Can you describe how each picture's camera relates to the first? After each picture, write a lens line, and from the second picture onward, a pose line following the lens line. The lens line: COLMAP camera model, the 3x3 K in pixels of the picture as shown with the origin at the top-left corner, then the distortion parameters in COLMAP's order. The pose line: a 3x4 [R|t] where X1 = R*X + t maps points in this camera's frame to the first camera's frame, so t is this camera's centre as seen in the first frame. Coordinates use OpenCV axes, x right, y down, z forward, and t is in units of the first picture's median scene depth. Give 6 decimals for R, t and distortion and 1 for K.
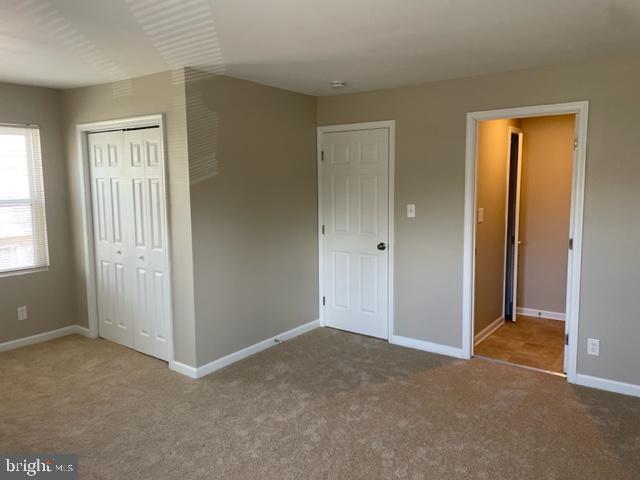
lens RADIAL K [[486.0, 0, 319.9], [0, 486.0, 231.9], [0, 0, 1]] dist [0.076587, -0.074882]
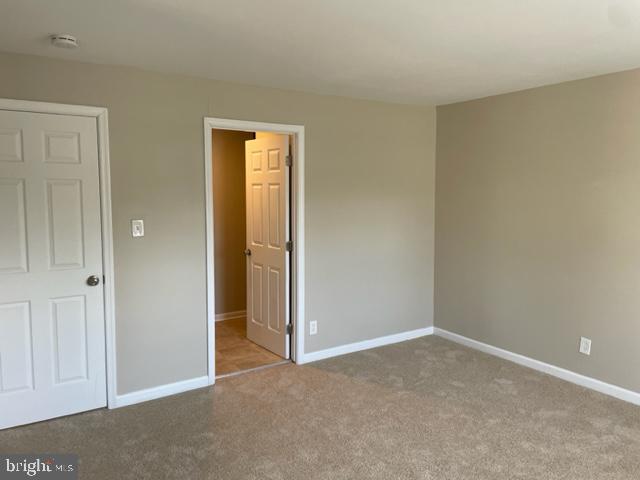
lens RADIAL K [[486.0, 0, 319.9], [0, 486.0, 231.9], [0, 0, 1]] dist [0.076587, -0.074882]
pose [[0.342625, -0.073120, 0.936622, -0.475742], [0.094082, 0.994625, 0.043233, -0.046041], [-0.934750, 0.073306, 0.347663, 0.472606]]
